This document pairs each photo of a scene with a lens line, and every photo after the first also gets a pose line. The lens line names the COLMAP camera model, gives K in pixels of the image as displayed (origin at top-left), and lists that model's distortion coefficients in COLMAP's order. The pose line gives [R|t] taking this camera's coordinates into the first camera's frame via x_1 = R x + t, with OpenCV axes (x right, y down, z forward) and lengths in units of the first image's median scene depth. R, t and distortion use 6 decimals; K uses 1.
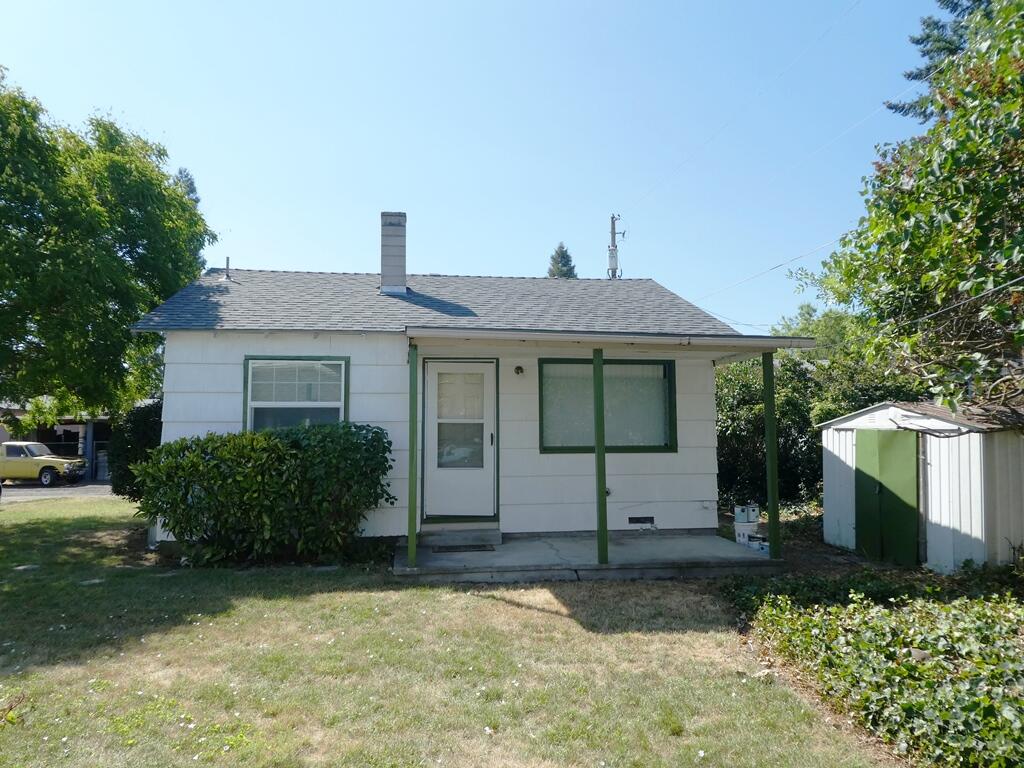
lens RADIAL K [[744.2, 0, 529.1], [0, 744.2, 375.6], [0, 0, 1]] dist [-0.012222, -0.011436]
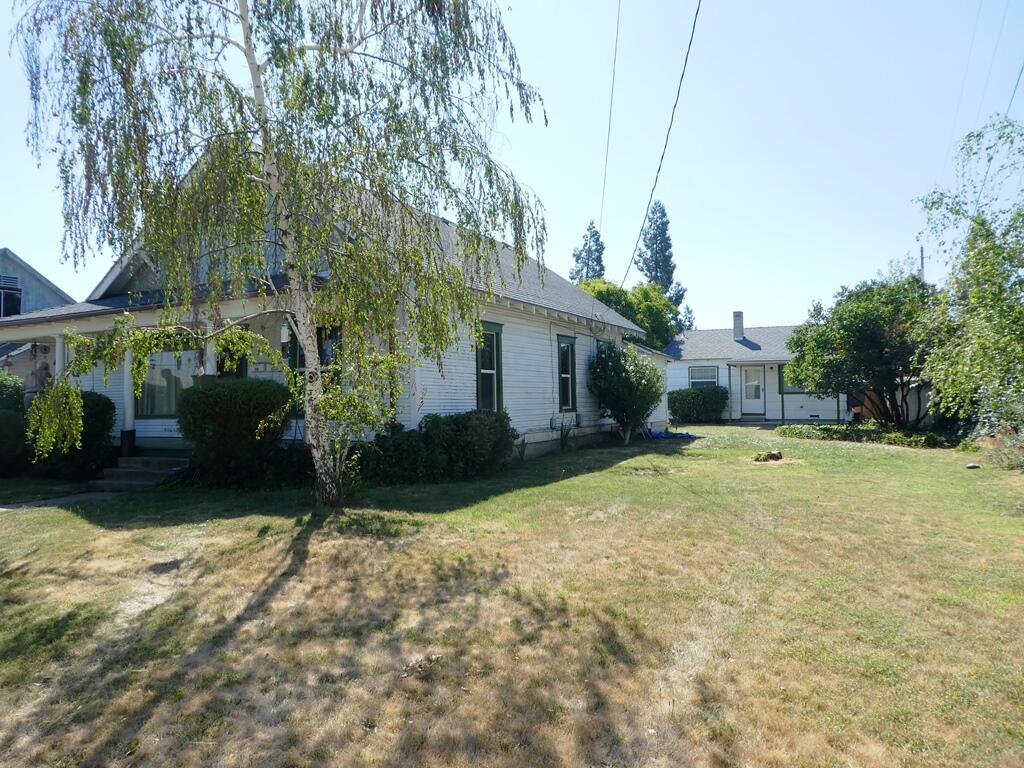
lens RADIAL K [[744.2, 0, 509.9], [0, 744.2, 382.0], [0, 0, 1]] dist [-0.012222, -0.011436]
pose [[0.803834, -0.012846, -0.594716, 1.357317], [0.053922, 0.997224, 0.051342, -0.238986], [0.592405, -0.073338, 0.802295, -3.071864]]
